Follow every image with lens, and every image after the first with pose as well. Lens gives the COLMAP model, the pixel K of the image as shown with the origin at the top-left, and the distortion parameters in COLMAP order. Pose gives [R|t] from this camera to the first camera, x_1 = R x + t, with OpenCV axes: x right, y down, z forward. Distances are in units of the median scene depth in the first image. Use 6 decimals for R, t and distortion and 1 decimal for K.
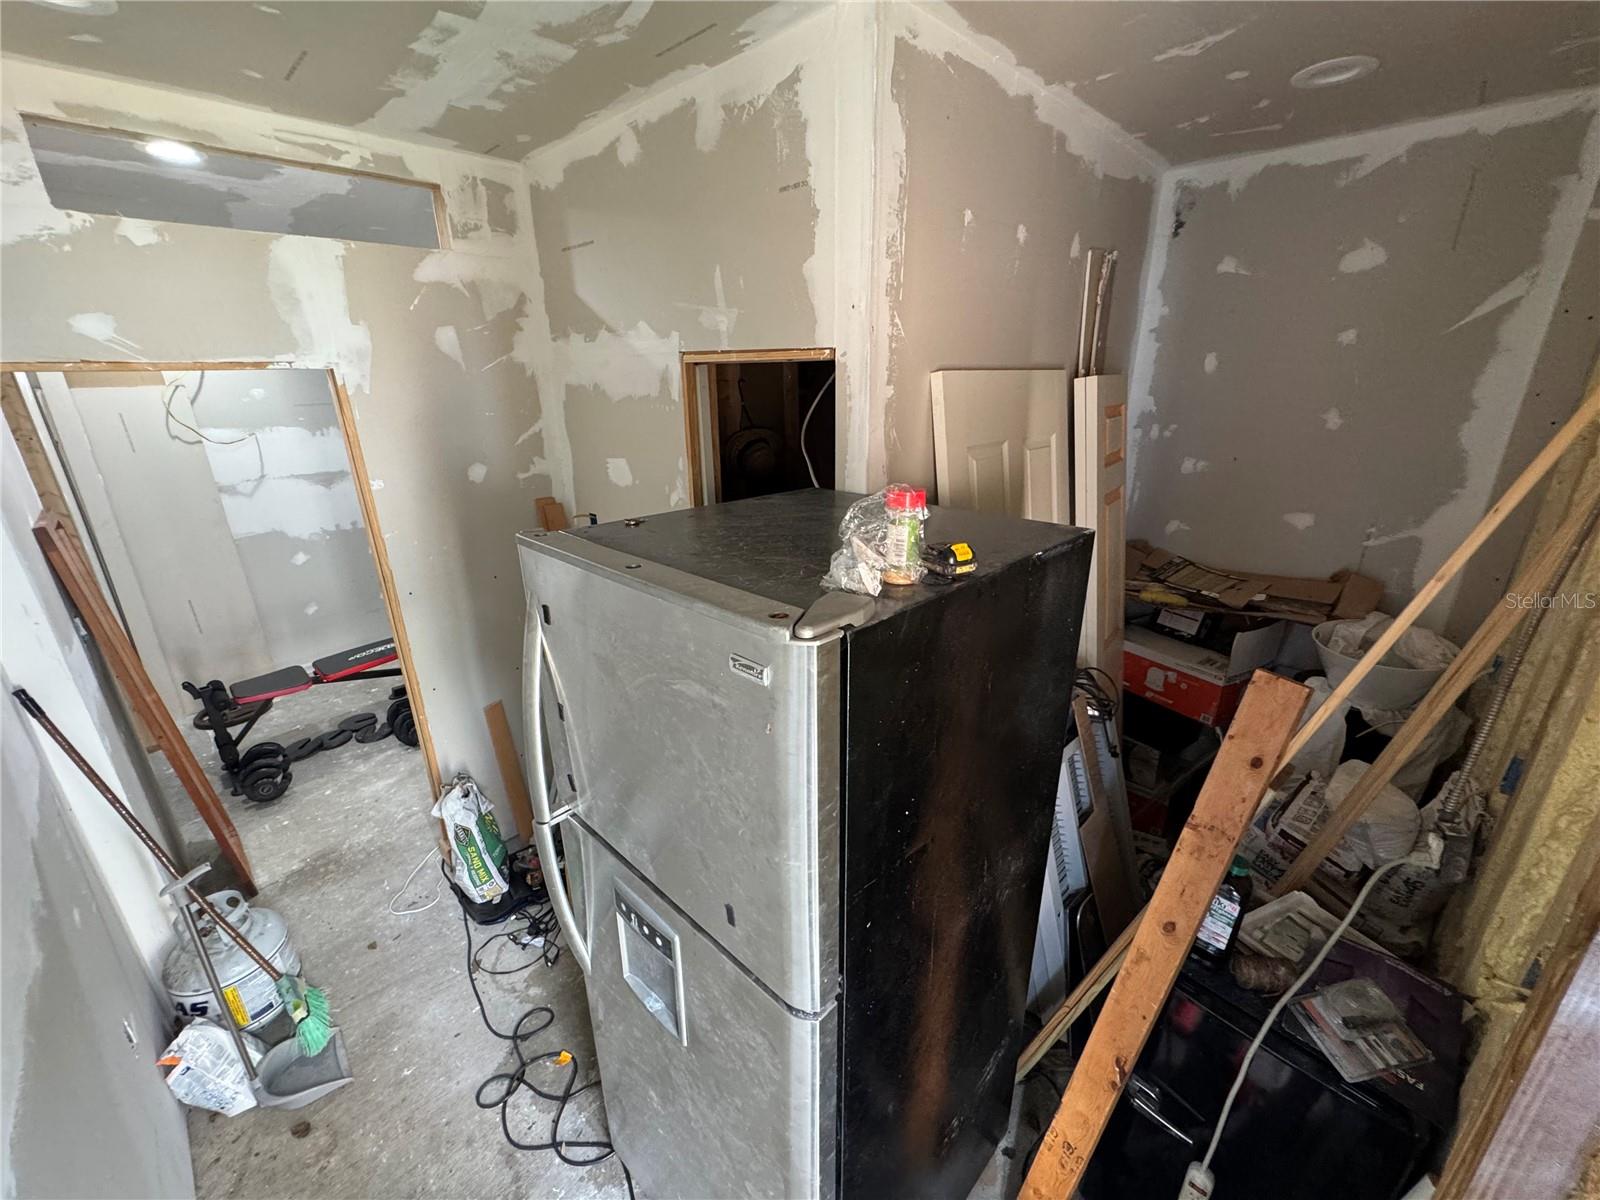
lens RADIAL K [[639.2, 0, 798.9], [0, 639.2, 600.8], [0, 0, 1]] dist [-0.003847, 0.000558]
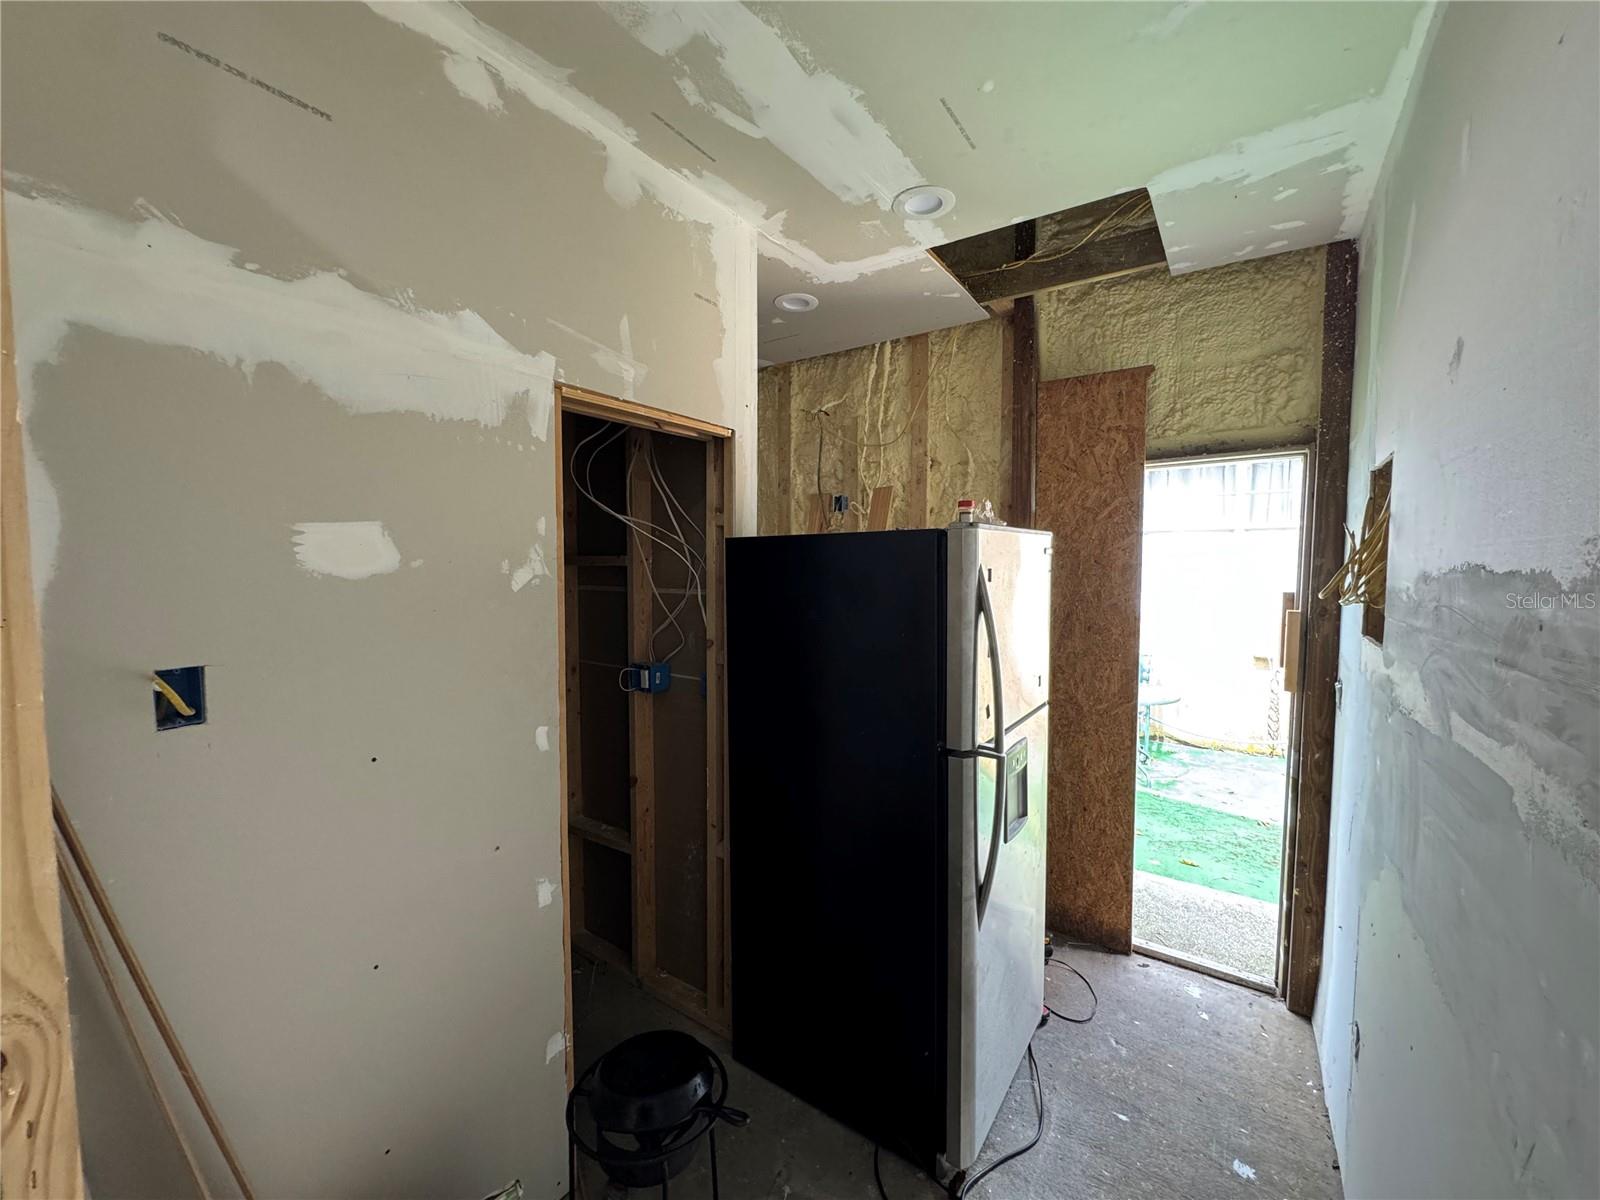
lens RADIAL K [[639.2, 0, 800.4], [0, 639.2, 604.1], [0, 0, 1]] dist [-0.003847, 0.000558]
pose [[-0.148859, -0.048086, 0.987689, -1.070245], [0.334557, 0.937466, 0.096063, -0.119767], [-0.930544, 0.344738, -0.123463, 0.973531]]
